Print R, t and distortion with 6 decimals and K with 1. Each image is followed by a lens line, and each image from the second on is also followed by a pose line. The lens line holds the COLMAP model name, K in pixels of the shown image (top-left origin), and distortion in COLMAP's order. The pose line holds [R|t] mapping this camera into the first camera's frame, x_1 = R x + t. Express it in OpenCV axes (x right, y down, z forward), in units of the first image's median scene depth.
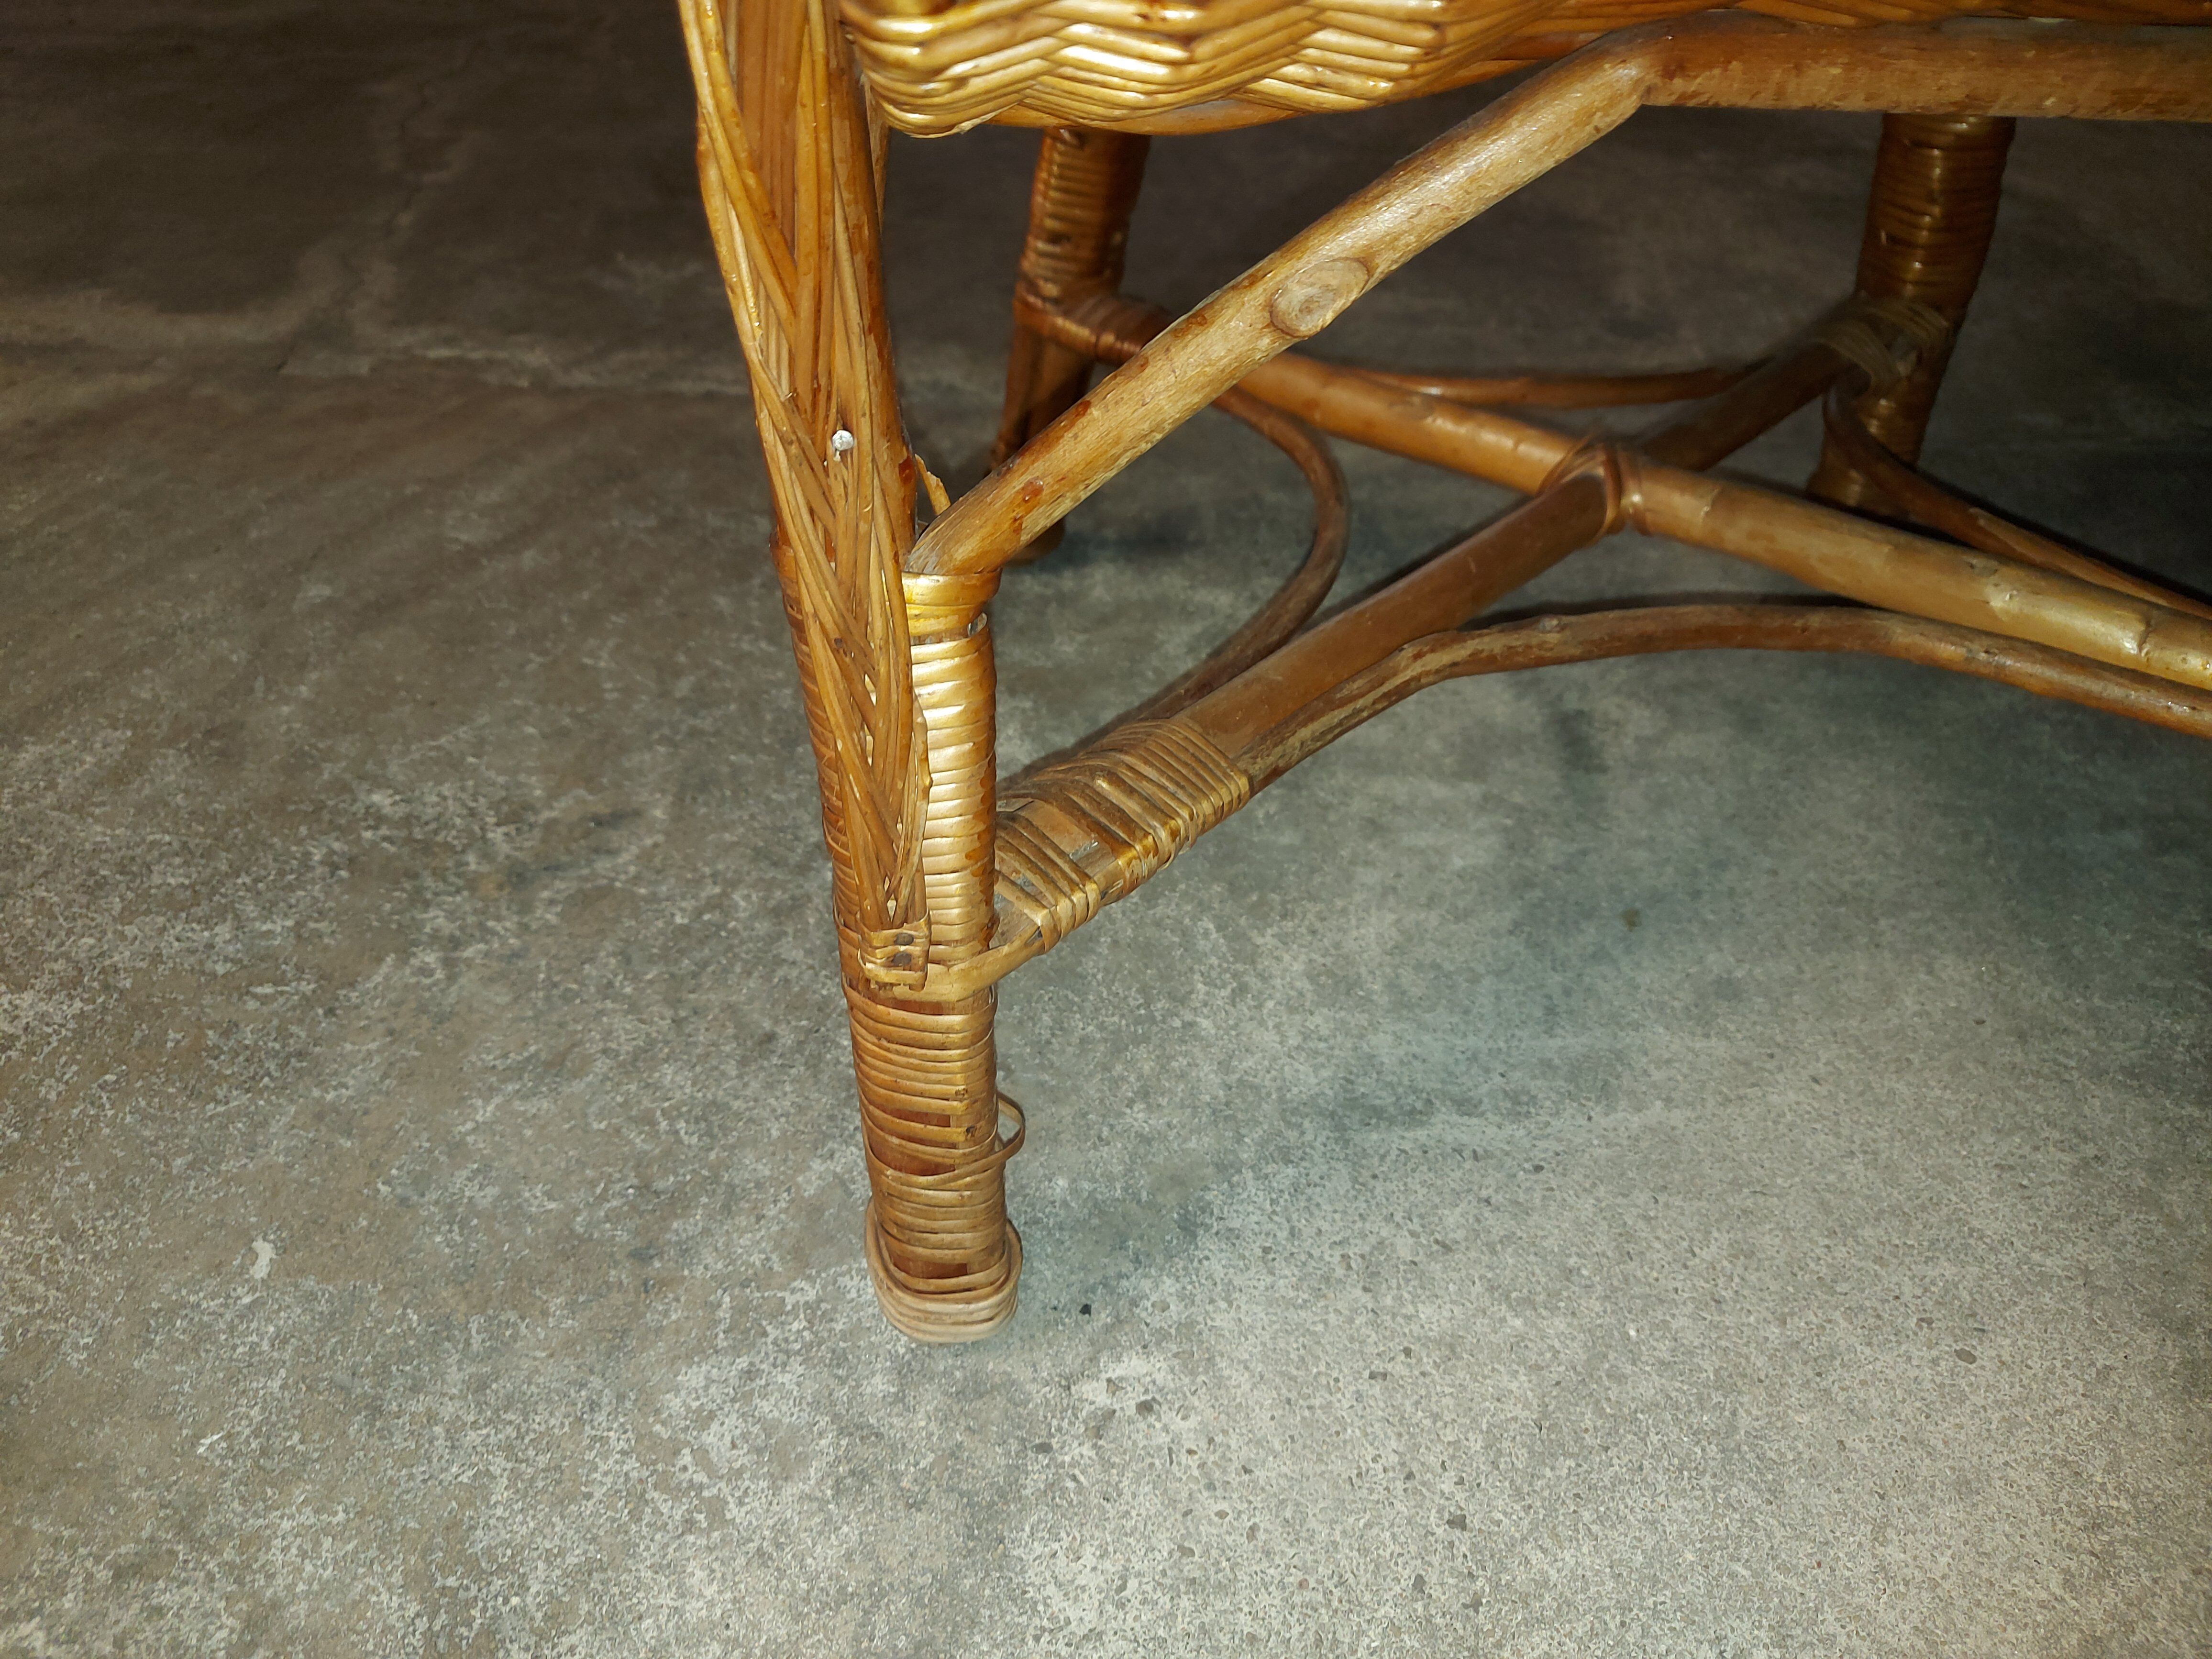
lens RADIAL K [[1603.1, 0, 1108.1], [0, 1603.1, 823.7], [0, 0, 1]] dist [0.070185, -0.075283]
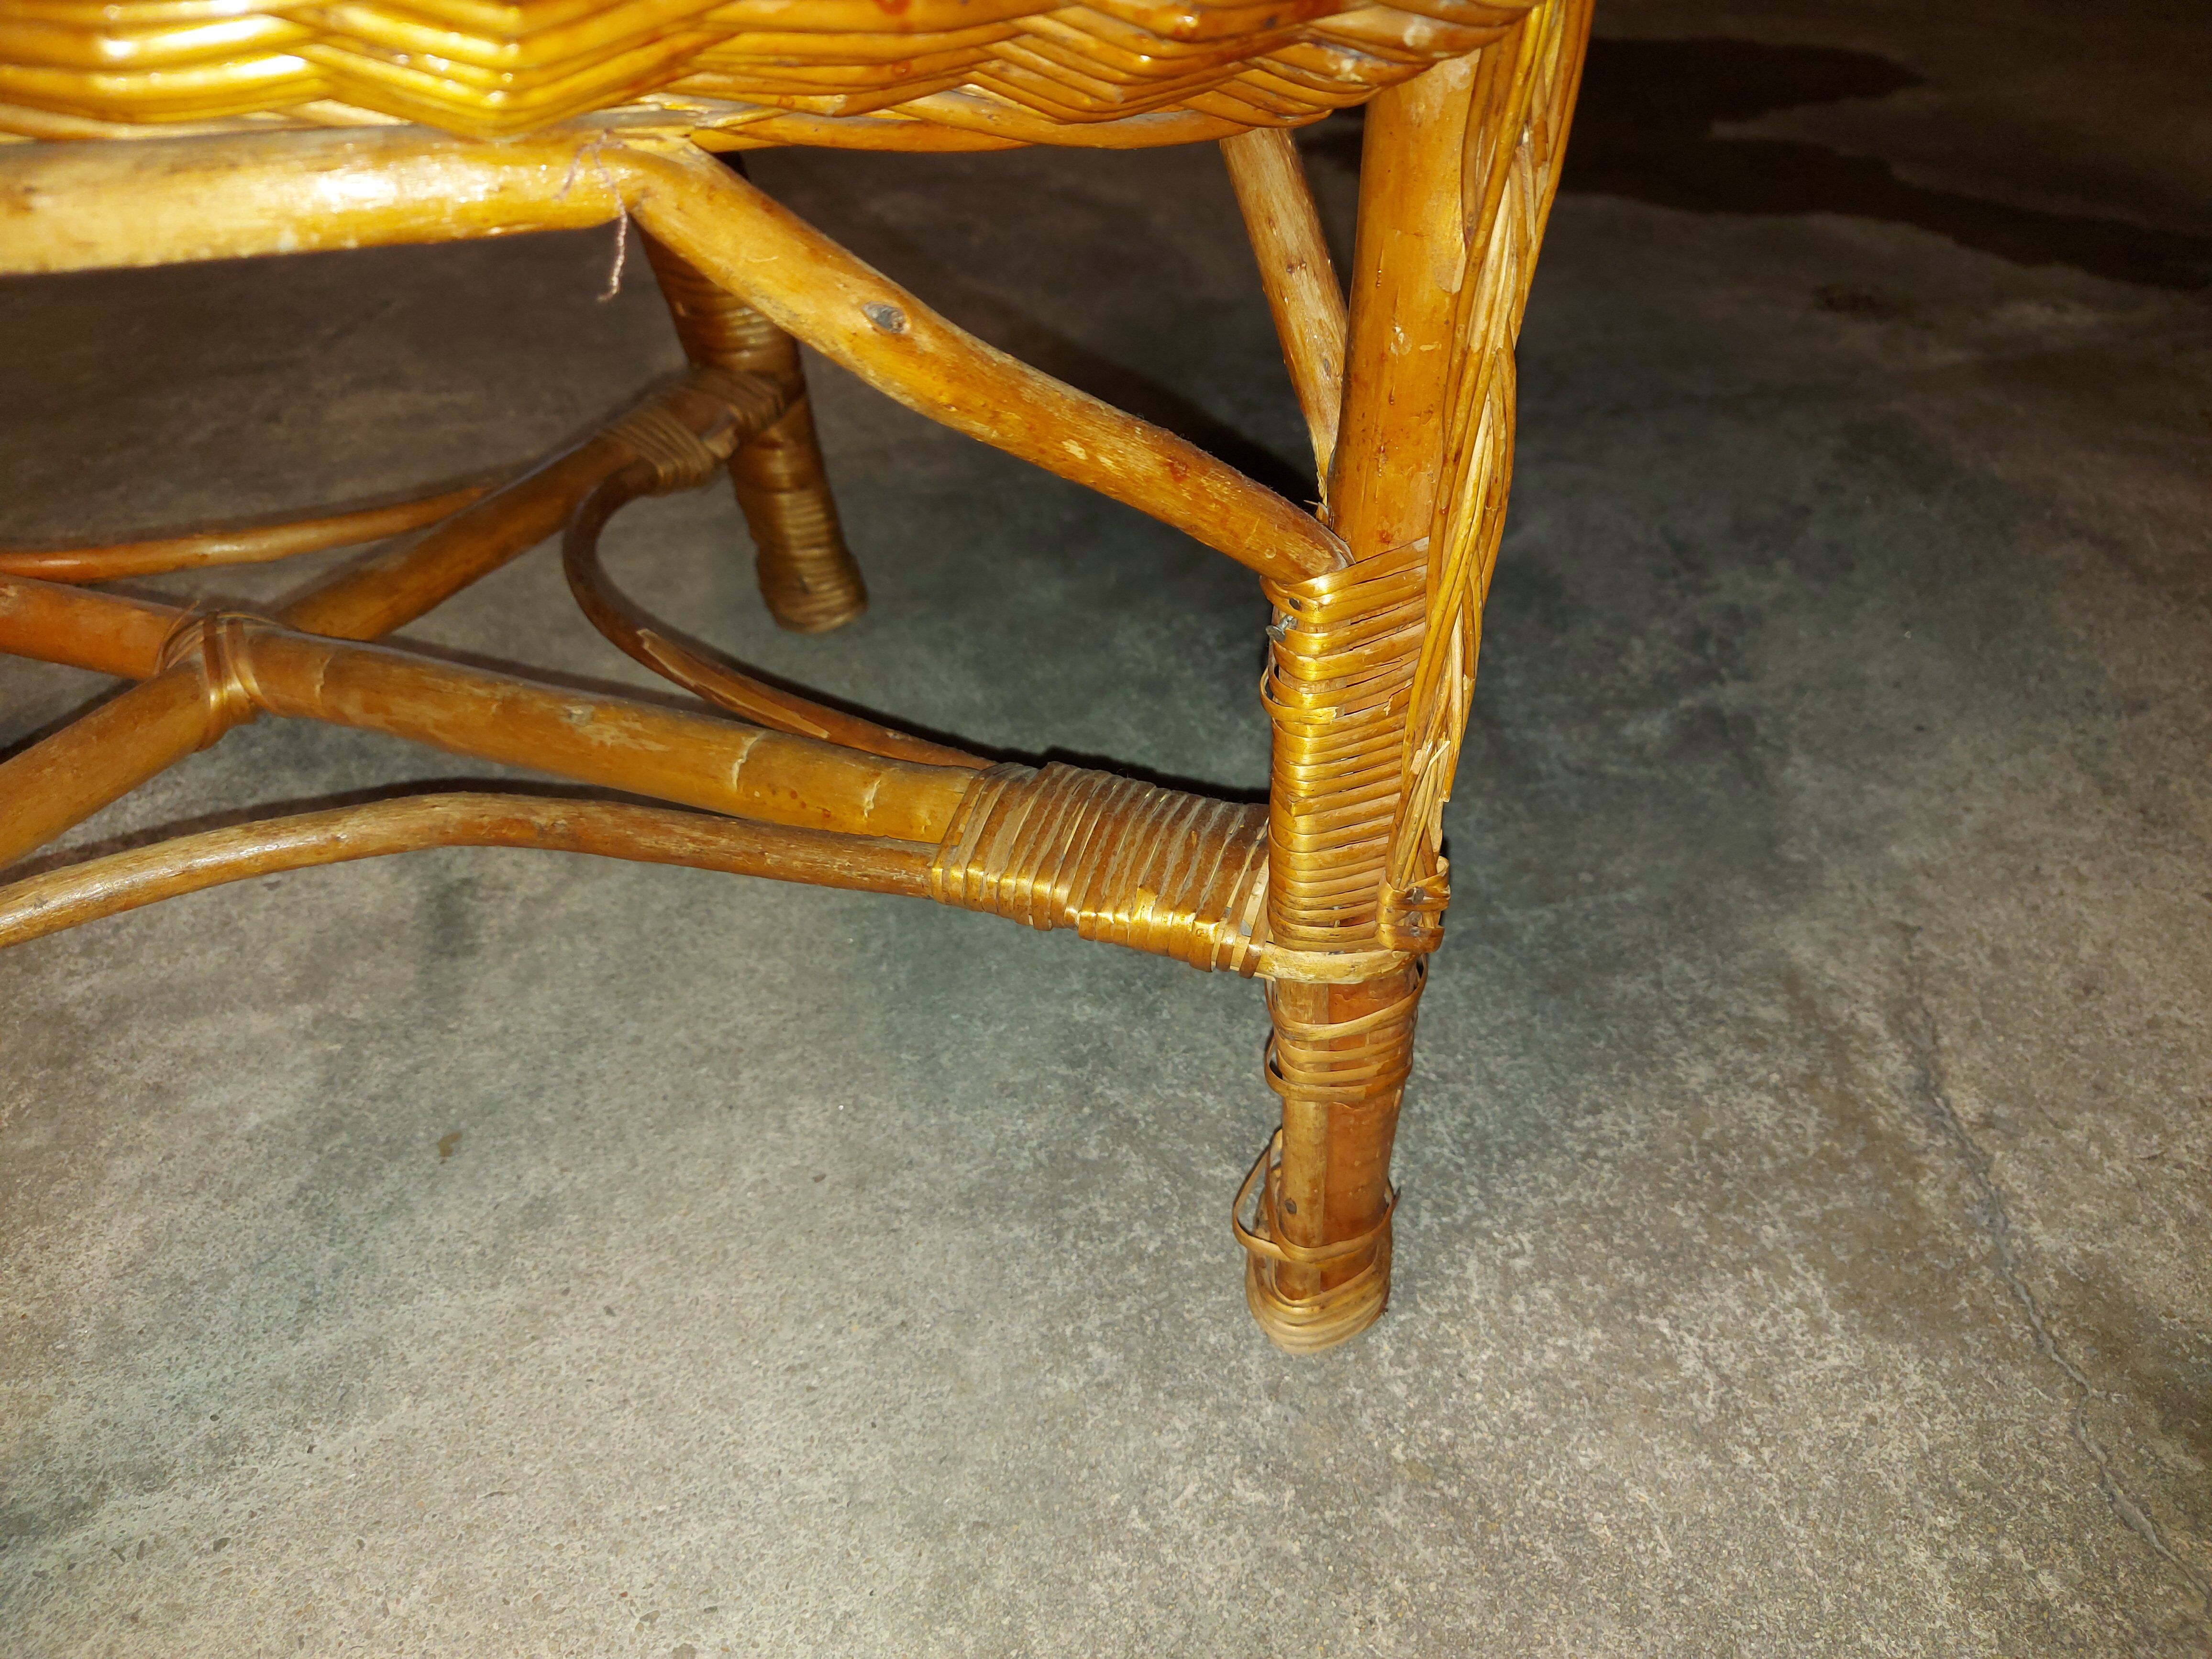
lens RADIAL K [[1603.1, 0, 1092.1], [0, 1603.1, 814.1], [0, 0, 1]] dist [0.070185, -0.075283]
pose [[0.945108, -0.204217, 0.255079, 0.506797], [0.210789, 0.977530, 0.001606, -0.044896], [-0.249676, 0.052250, 0.966919, 0.097141]]
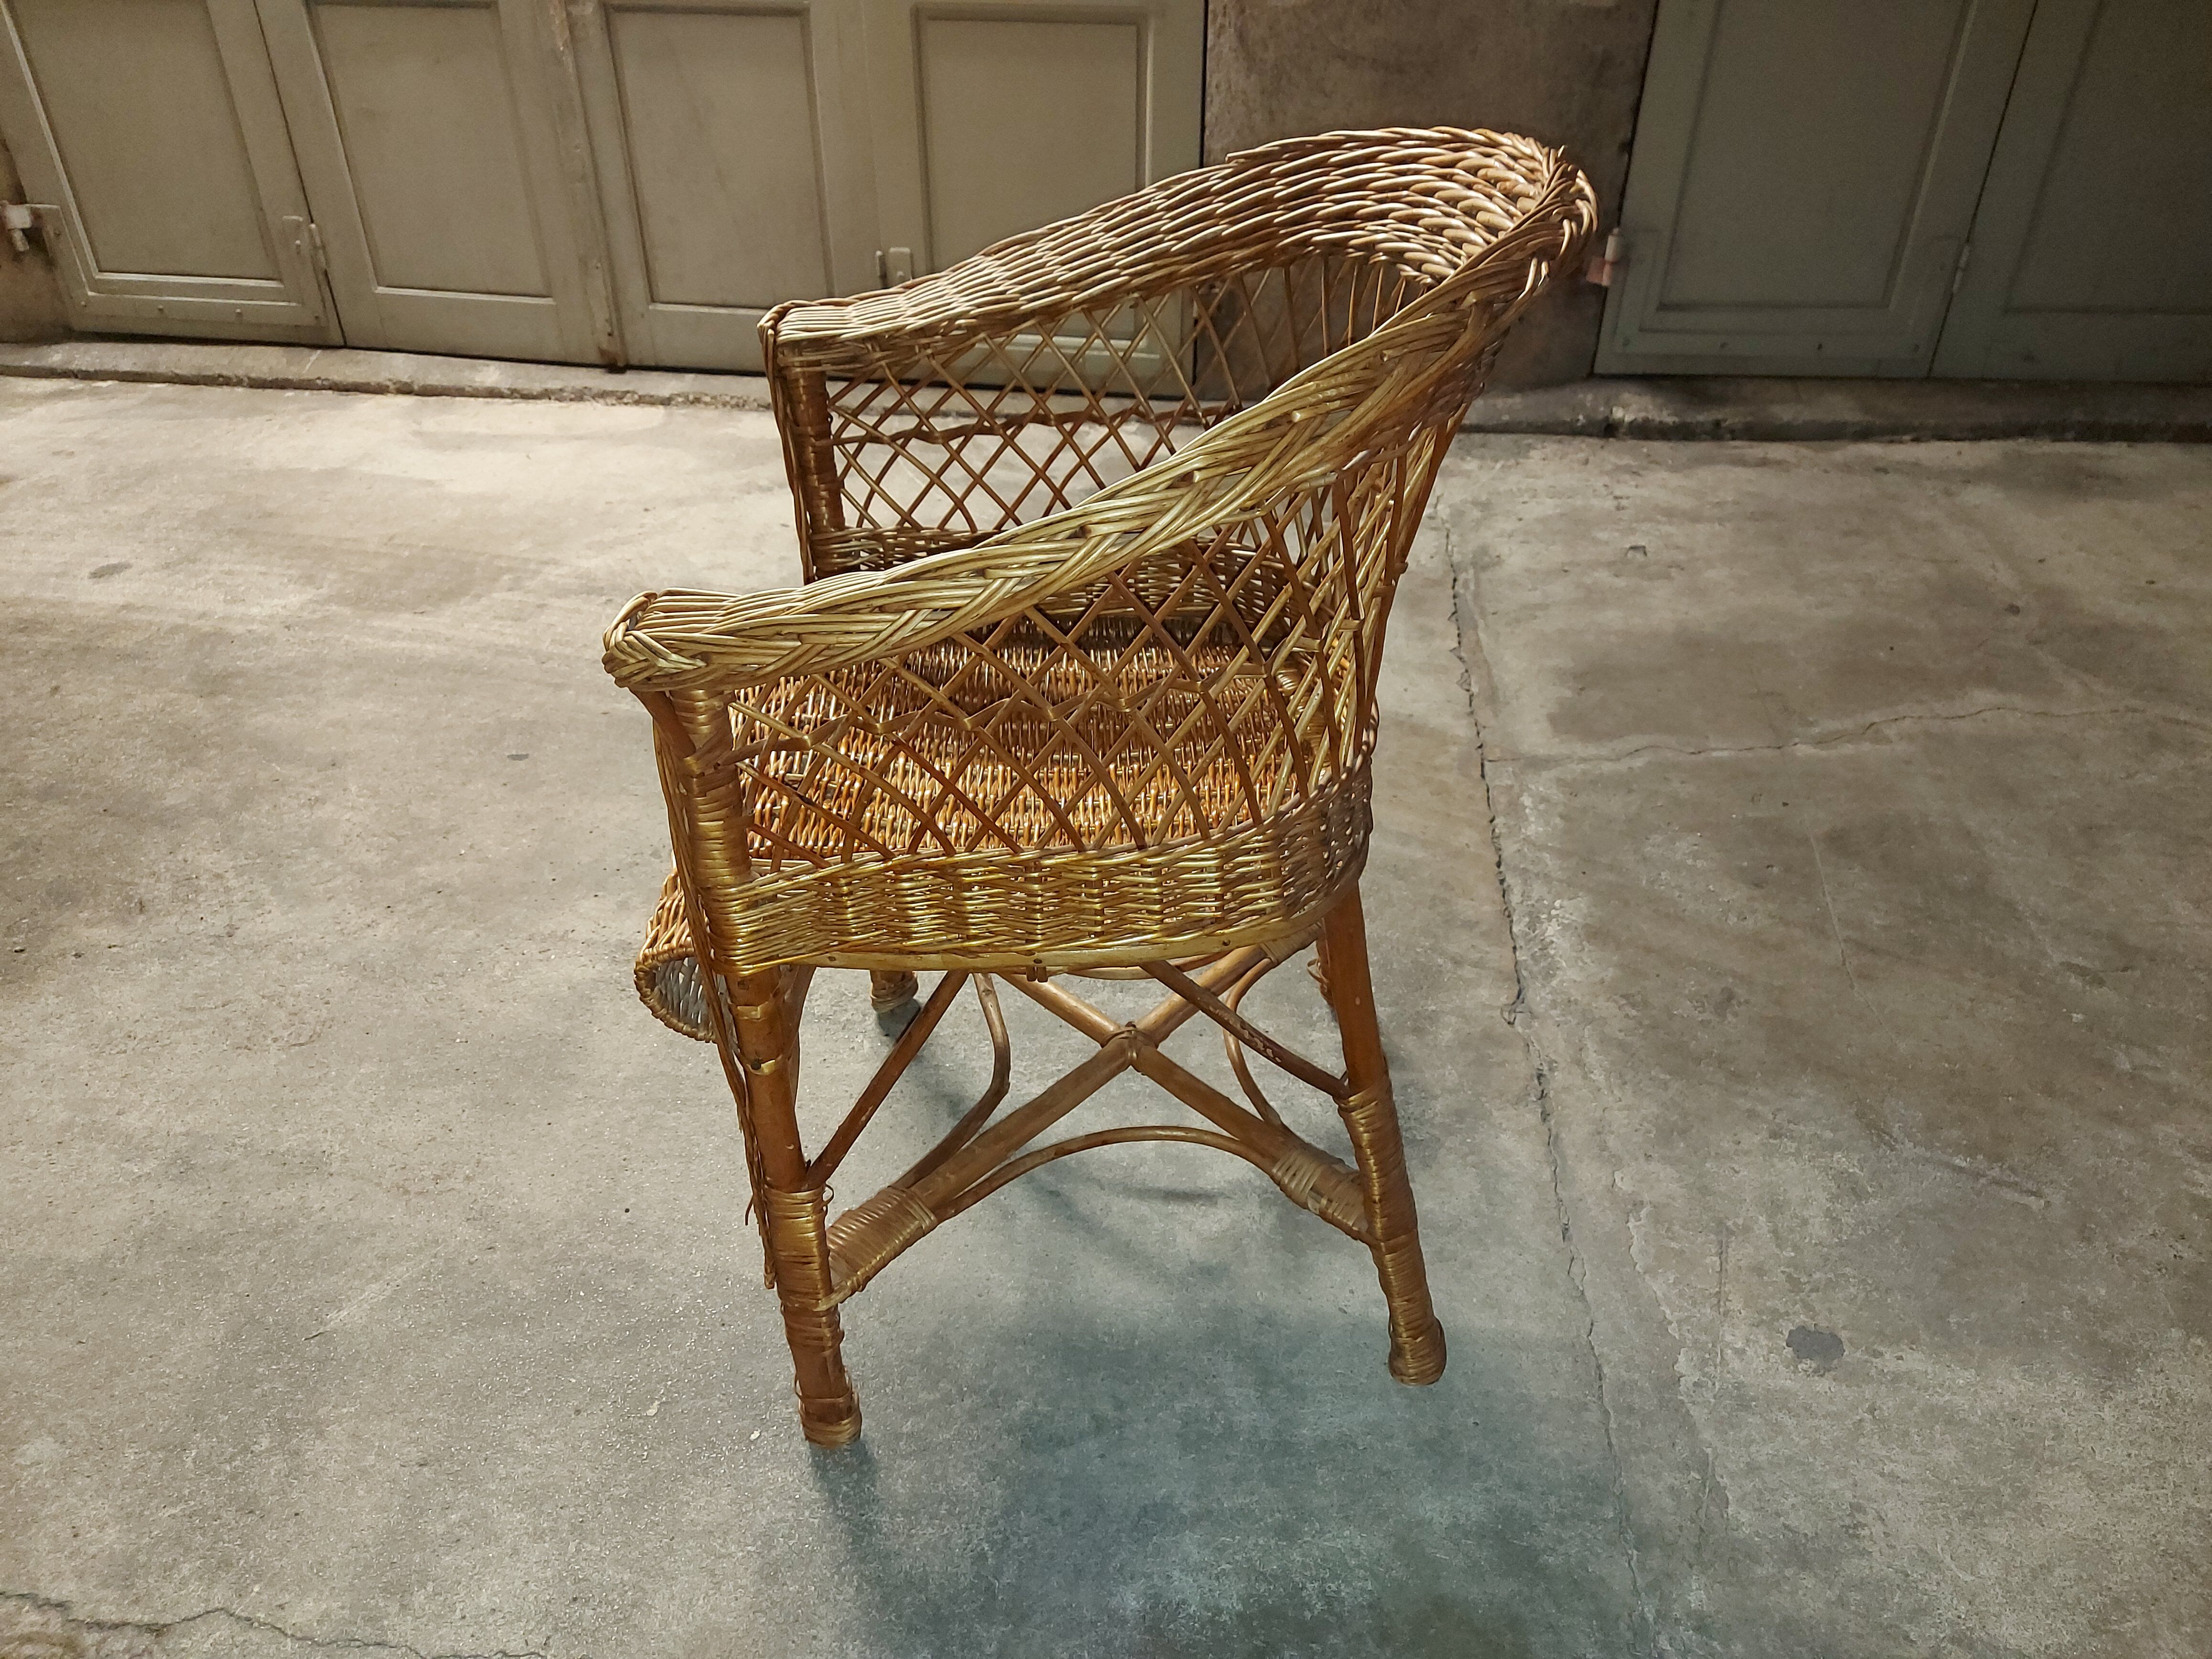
lens RADIAL K [[1603.1, 0, 1098.7], [0, 1603.1, 831.0], [0, 0, 1]] dist [0.070185, -0.075283]
pose [[-0.032938, 0.548001, -0.835829, 2.107349], [-0.597796, 0.659400, 0.455886, -1.463931], [0.800972, 0.514670, 0.305874, 0.121965]]
